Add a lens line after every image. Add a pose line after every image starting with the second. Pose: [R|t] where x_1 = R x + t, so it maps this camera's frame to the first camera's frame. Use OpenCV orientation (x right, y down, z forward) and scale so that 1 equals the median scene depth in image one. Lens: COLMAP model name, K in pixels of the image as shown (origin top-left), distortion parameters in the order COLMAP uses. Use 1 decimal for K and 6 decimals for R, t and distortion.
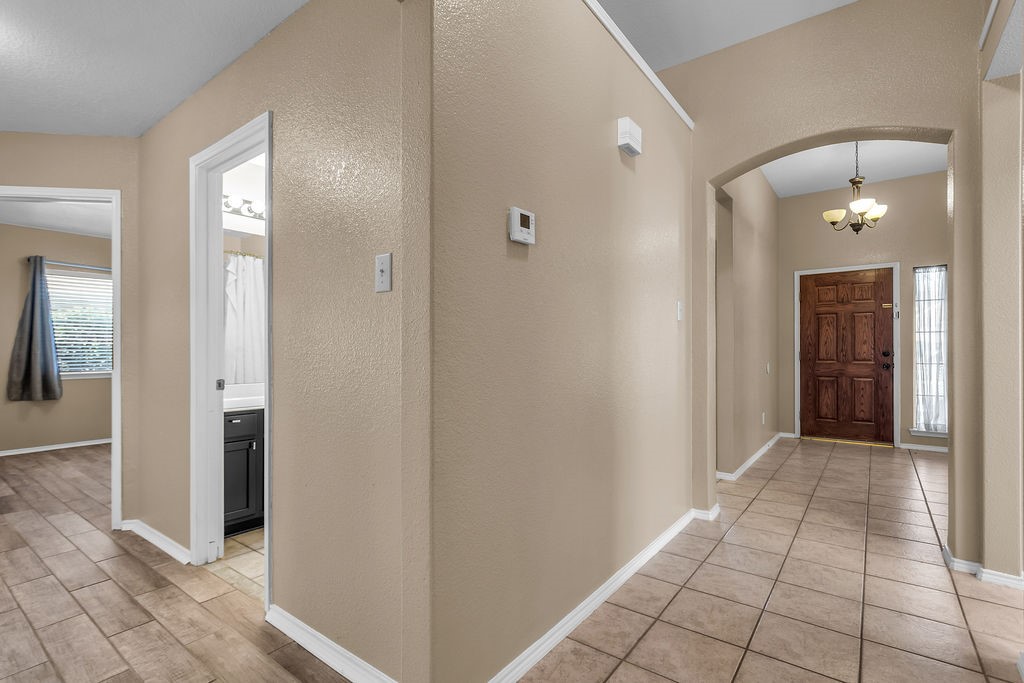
lens RADIAL K [[487.9, 0, 509.2], [0, 487.9, 345.6], [0, 0, 1]] dist [0.000408, -0.001172]
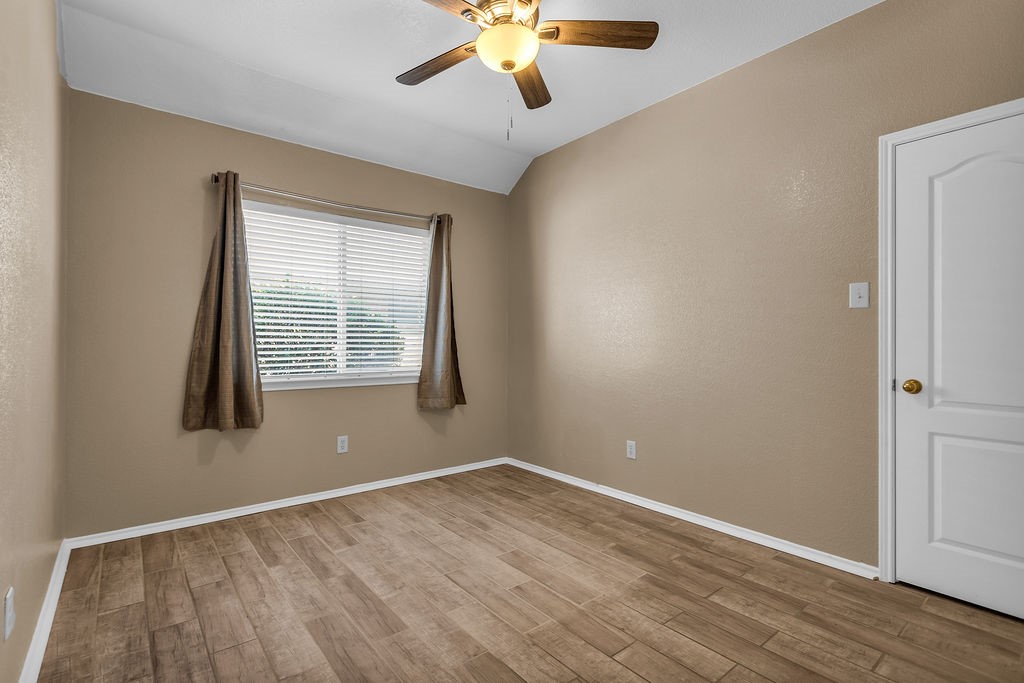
lens RADIAL K [[487.9, 0, 514.4], [0, 487.9, 341.7], [0, 0, 1]] dist [0.000408, -0.001172]
pose [[0.968569, 0.006168, -0.248667, -0.507755], [-0.007647, 0.999958, -0.004983, 0.011635], [0.248626, 0.006728, 0.968576, 0.536980]]
